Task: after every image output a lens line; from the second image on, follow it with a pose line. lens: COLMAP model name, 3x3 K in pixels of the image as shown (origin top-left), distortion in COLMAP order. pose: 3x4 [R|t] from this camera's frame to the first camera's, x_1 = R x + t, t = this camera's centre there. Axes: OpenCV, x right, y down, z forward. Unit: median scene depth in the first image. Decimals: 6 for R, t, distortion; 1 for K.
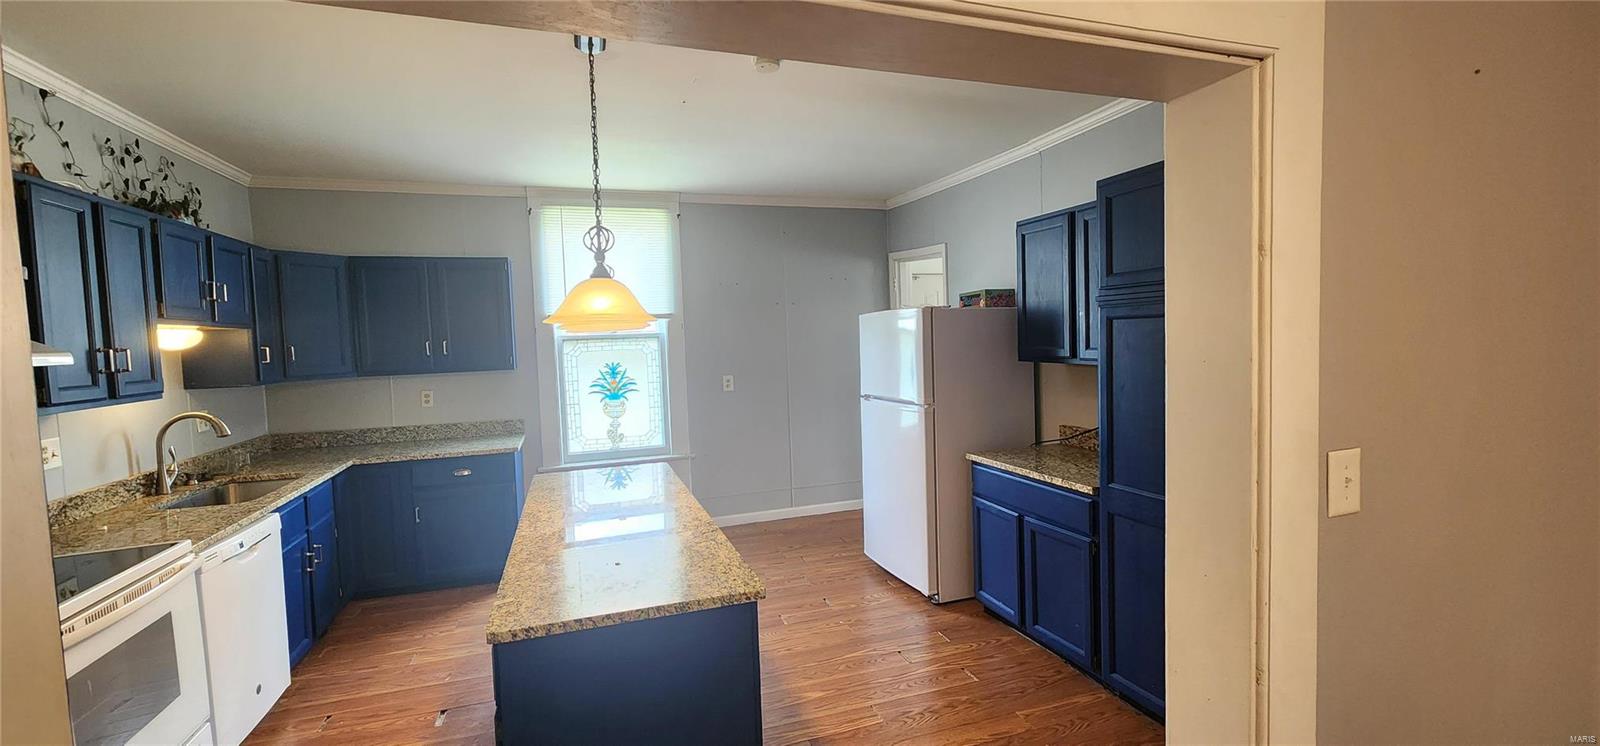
lens RADIAL K [[663.6, 0, 800.0], [0, 663.6, 373.0], [0, 0, 1]] dist [-0.000312, 0.000149]
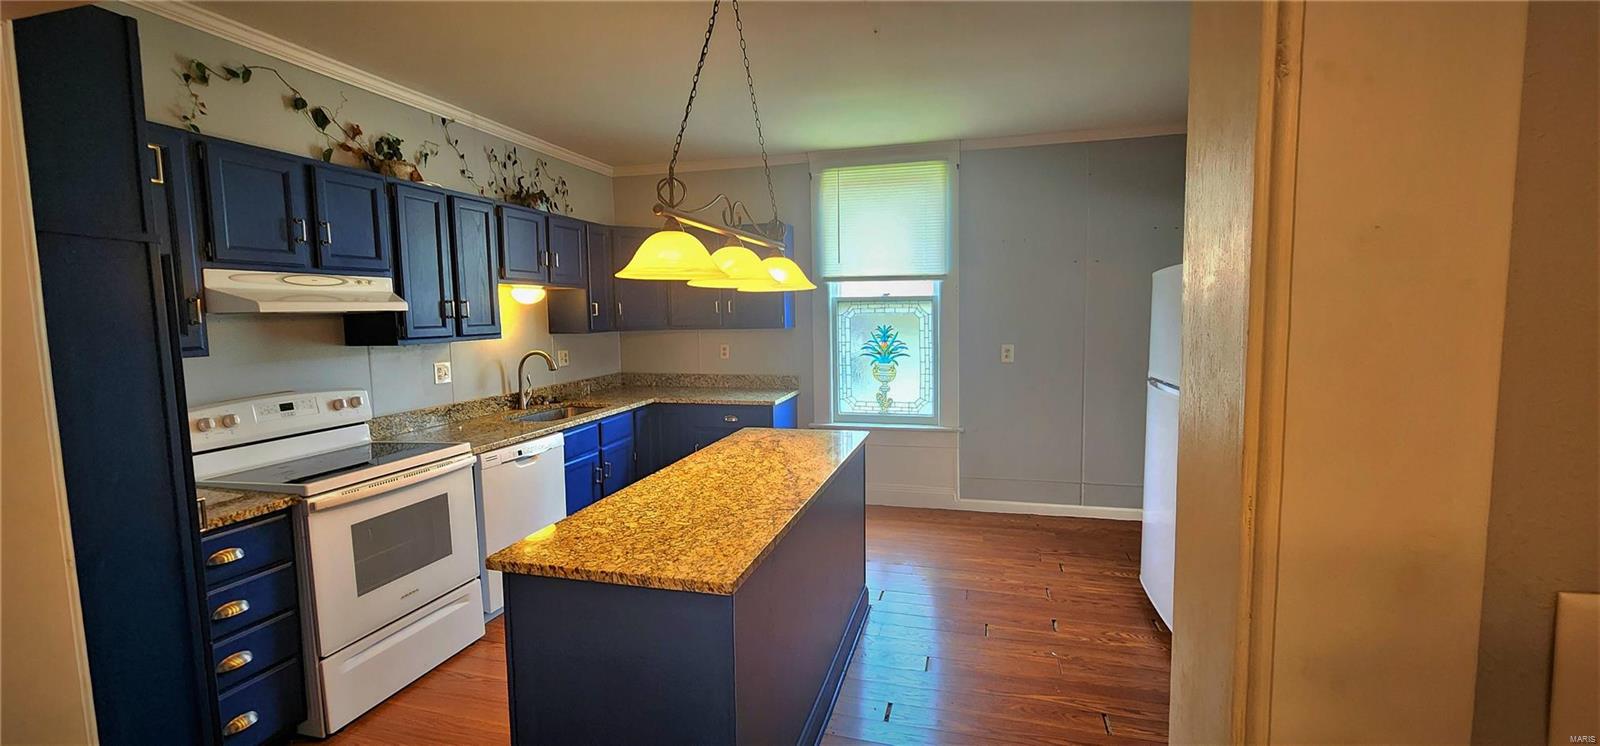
lens RADIAL K [[663.6, 0, 800.0], [0, 663.6, 373.0], [0, 0, 1]] dist [-0.000312, 0.000149]
pose [[0.824215, 0.071716, -0.561717, 0.243498], [-0.043638, 0.997042, 0.063264, -0.003252], [0.564593, -0.027631, 0.824907, 0.173200]]
